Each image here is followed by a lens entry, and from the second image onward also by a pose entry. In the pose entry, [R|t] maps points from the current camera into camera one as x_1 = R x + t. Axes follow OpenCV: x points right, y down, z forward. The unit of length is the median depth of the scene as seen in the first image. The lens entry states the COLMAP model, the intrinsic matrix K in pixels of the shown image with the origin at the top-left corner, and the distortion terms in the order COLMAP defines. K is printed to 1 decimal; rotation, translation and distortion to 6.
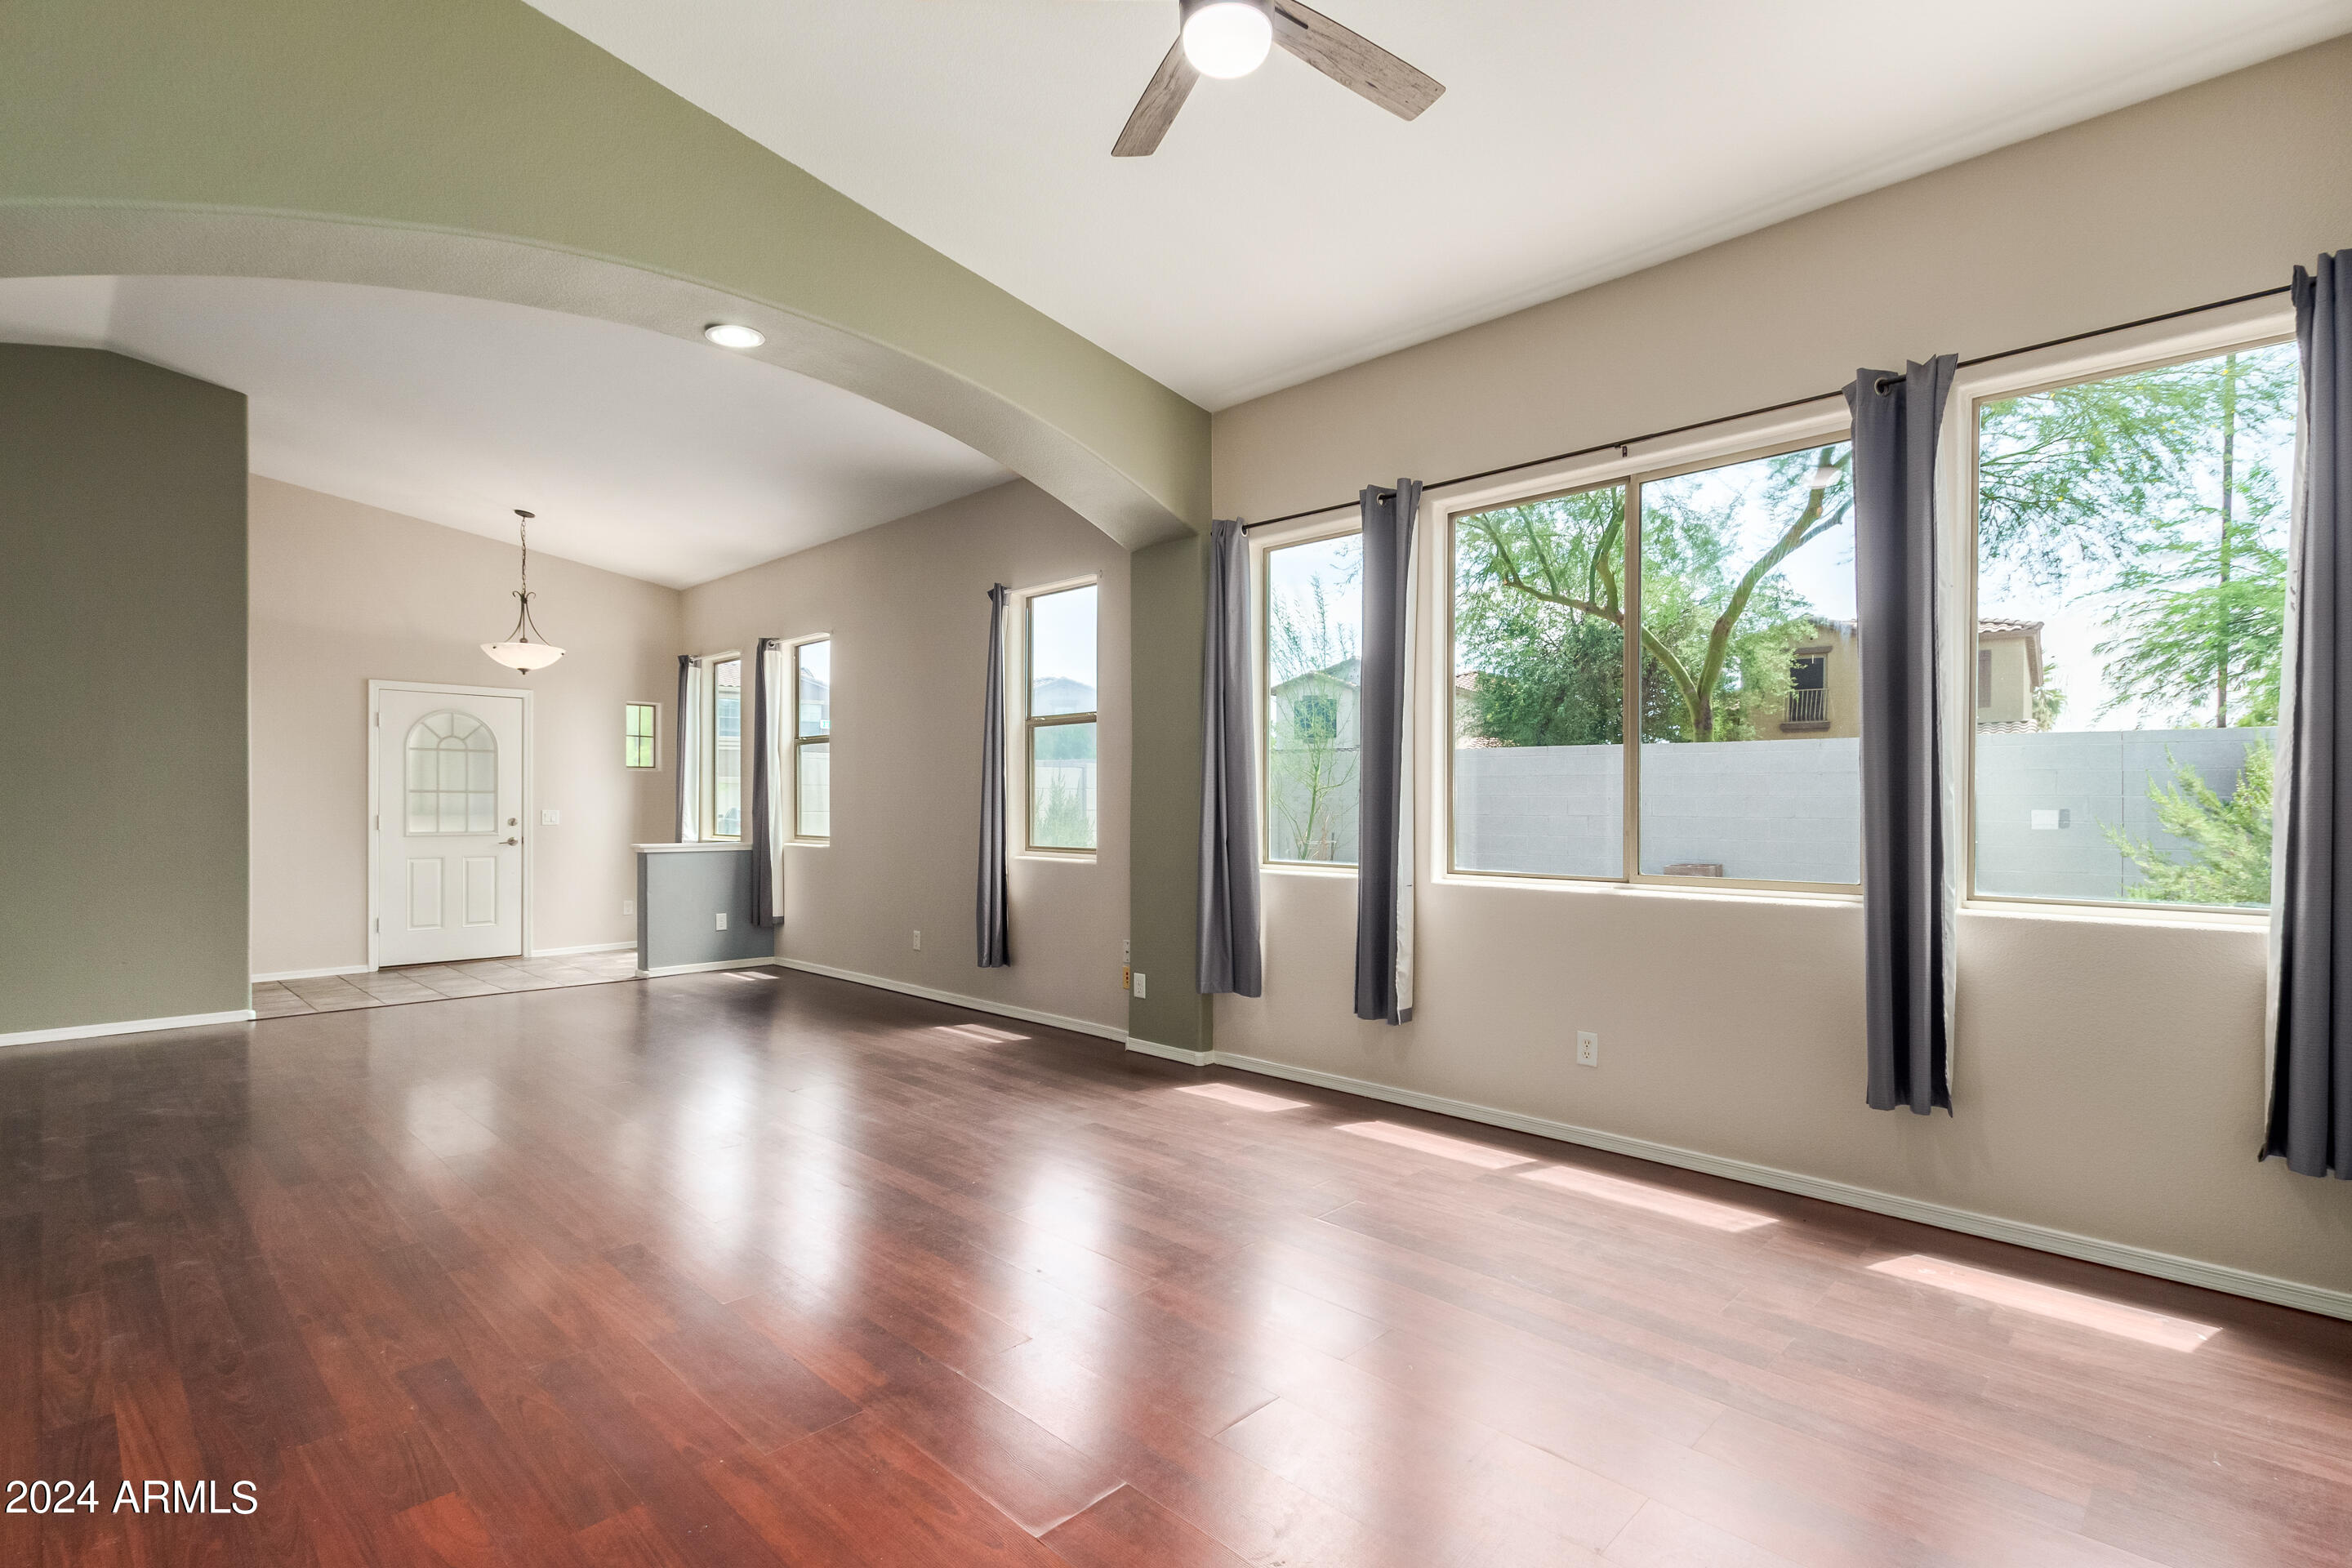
lens RADIAL K [[1103.0, 0, 1179.8], [0, 1103.0, 802.9], [0, 0, 1]] dist [0.003072, 0.000721]
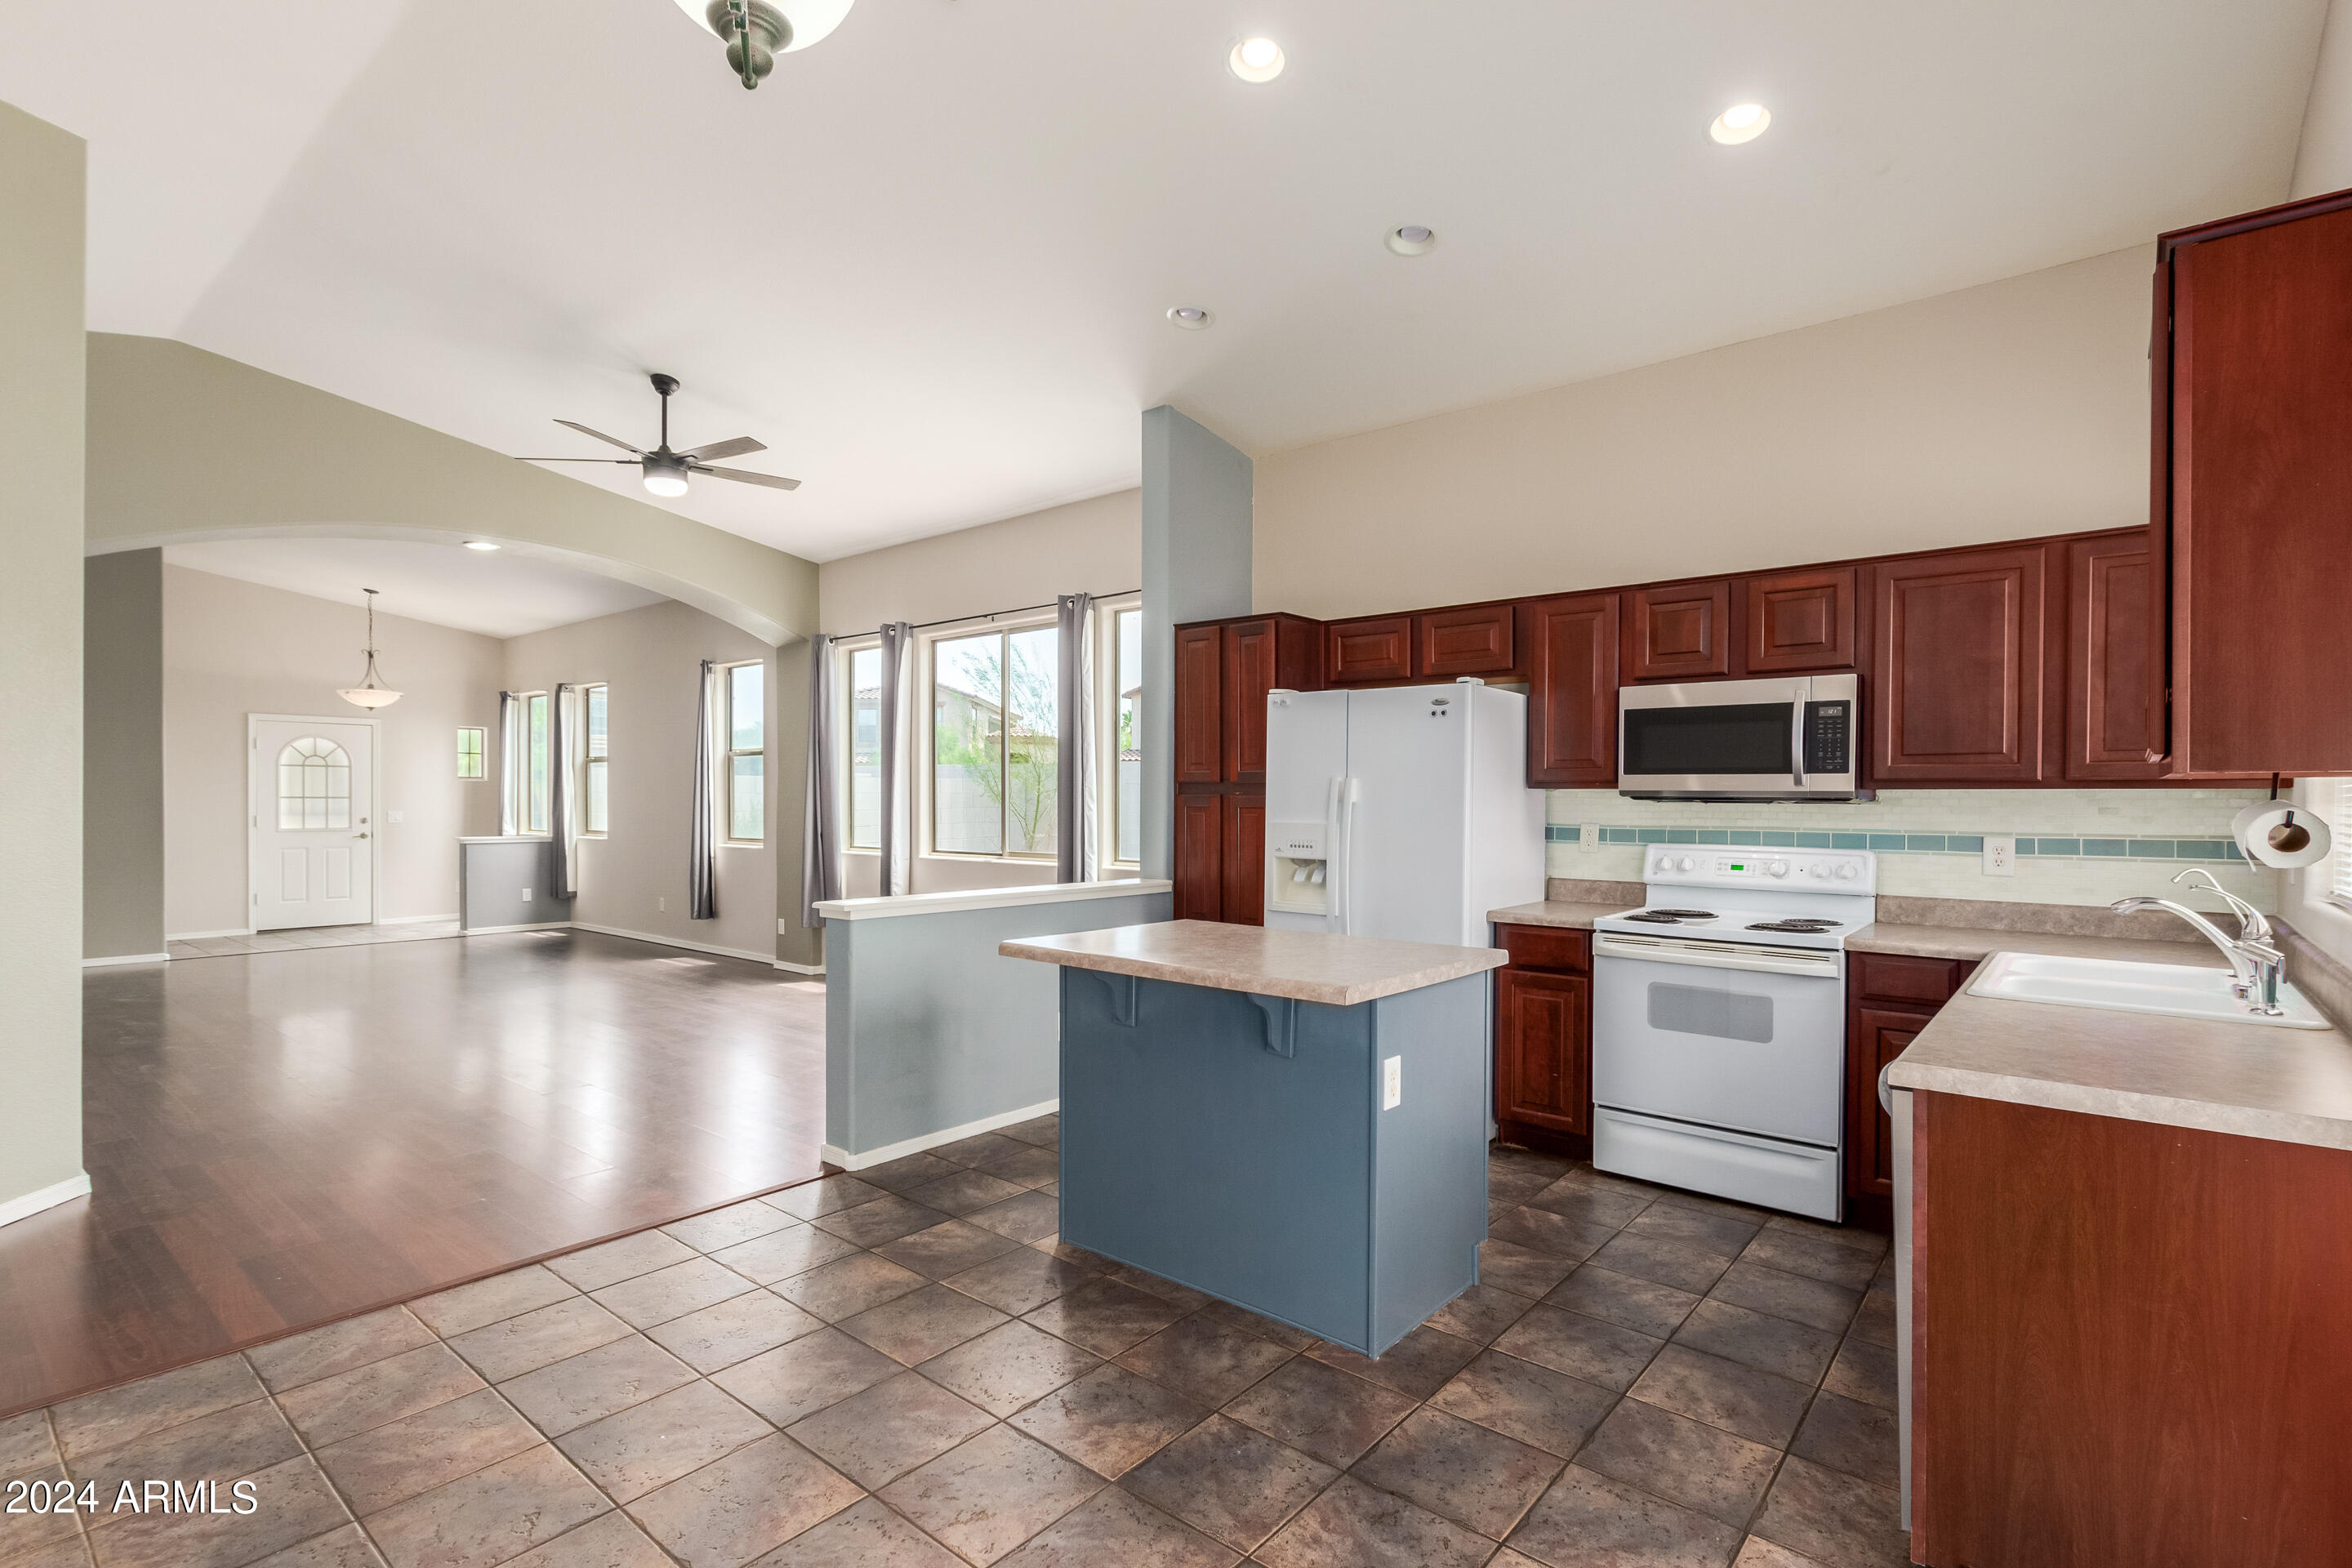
lens RADIAL K [[1111.1, 0, 1183.2], [0, 1111.1, 800.7], [0, 0, 1]] dist [0.000601, -0.001115]
pose [[0.996918, -0.000128, 0.078451, 0.287186], [-0.000203, 0.999991, 0.004213, -0.013340], [-0.078451, -0.004216, 0.996909, -0.428383]]
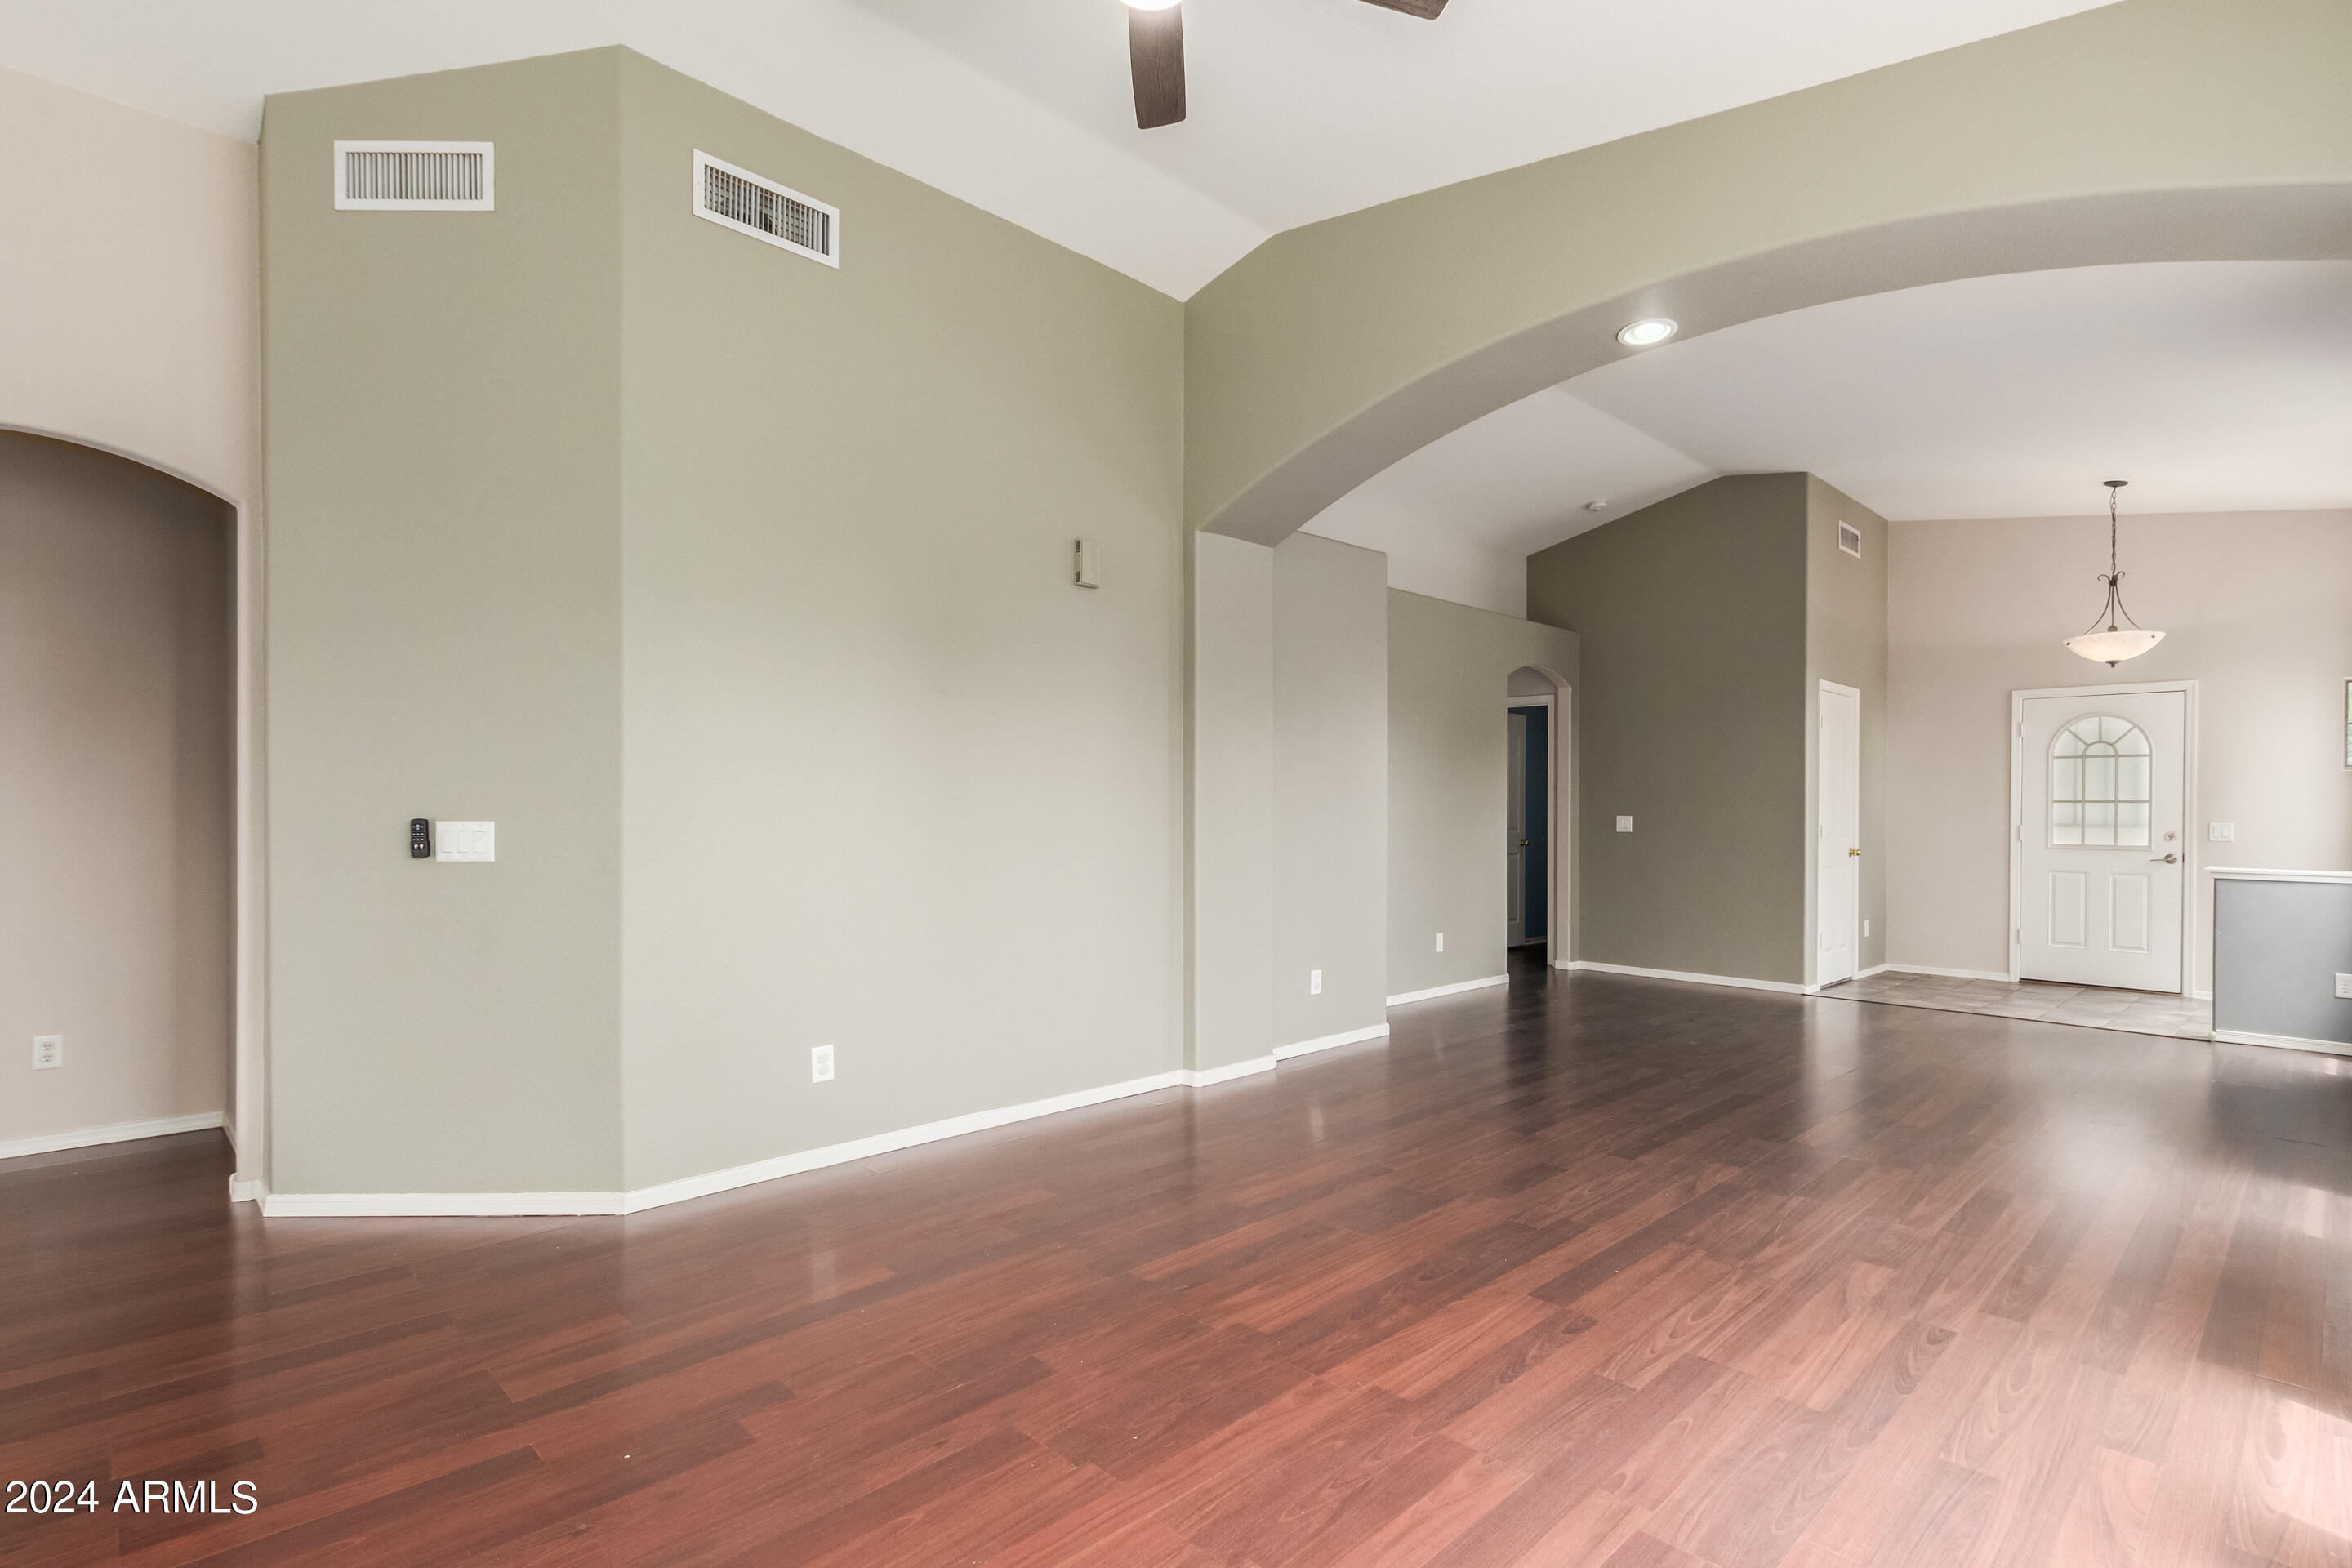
lens RADIAL K [[1134.1, 0, 1292.6], [0, 1134.1, 816.6], [0, 0, 1]] dist [0.002092, 0.000175]
pose [[0.018383, 0.004903, -0.999819, 0.298162], [-0.003837, 0.999981, 0.004833, 0.000287], [0.999824, 0.003748, 0.018402, 0.336436]]
